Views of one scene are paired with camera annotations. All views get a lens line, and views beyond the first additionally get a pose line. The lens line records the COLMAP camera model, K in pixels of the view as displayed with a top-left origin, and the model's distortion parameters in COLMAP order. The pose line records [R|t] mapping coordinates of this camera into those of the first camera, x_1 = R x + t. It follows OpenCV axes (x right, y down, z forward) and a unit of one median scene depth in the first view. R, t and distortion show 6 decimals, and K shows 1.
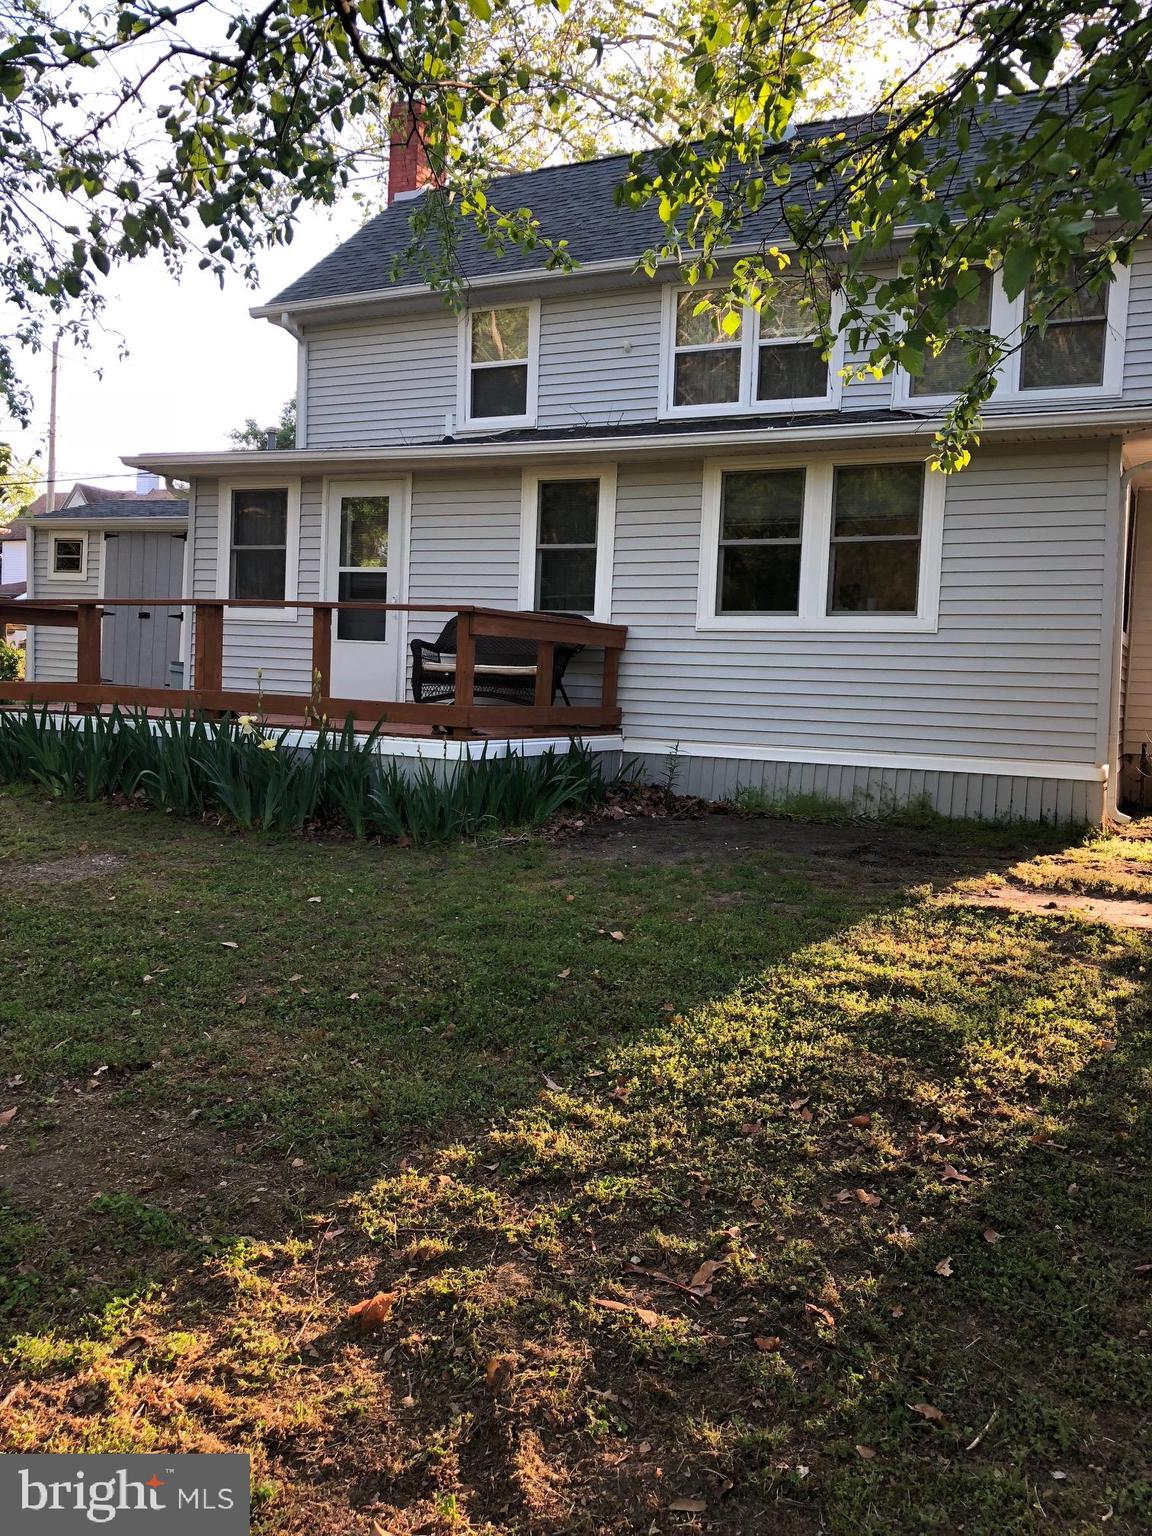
lens RADIAL K [[1264.6, 0, 575.1], [0, 1264.6, 770.8], [0, 0, 1]] dist [0.116919, -0.157611]
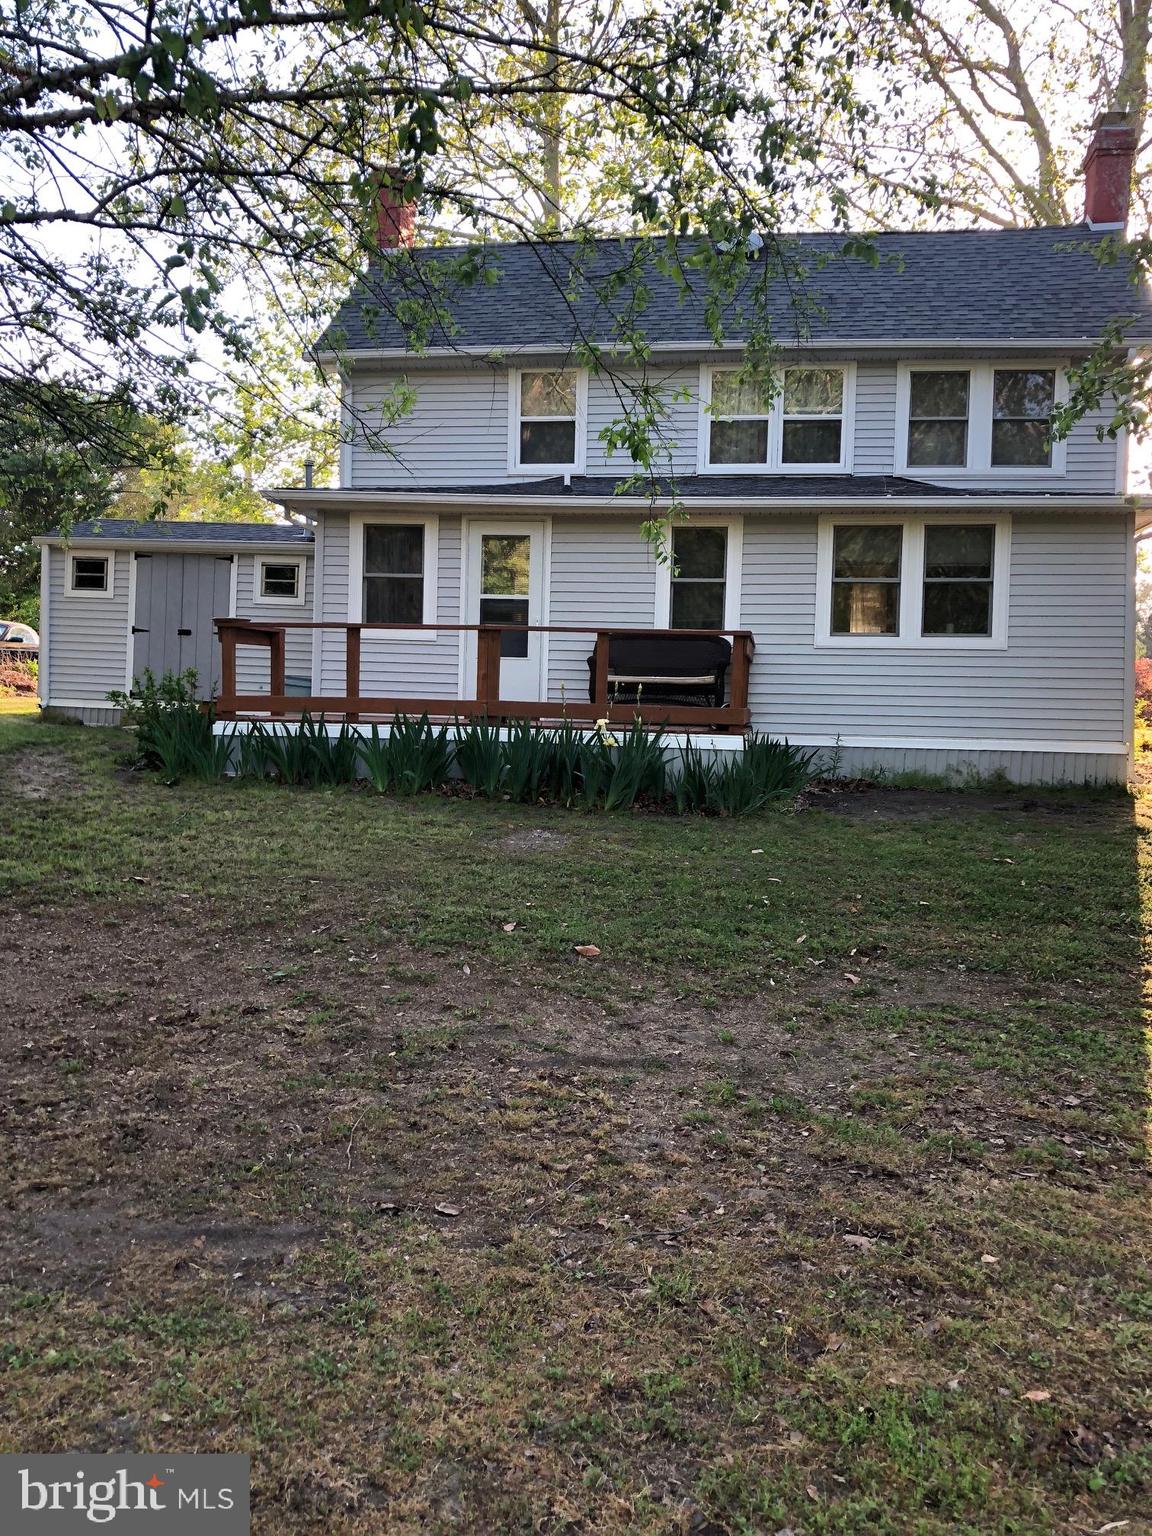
lens RADIAL K [[1264.6, 0, 575.1], [0, 1264.6, 770.8], [0, 0, 1]] dist [0.116919, -0.157611]
pose [[0.952797, -0.031560, 0.301962, -0.470446], [0.033254, 0.999447, -0.000470, 0.005446], [-0.301780, 0.010489, 0.953320, -0.135710]]
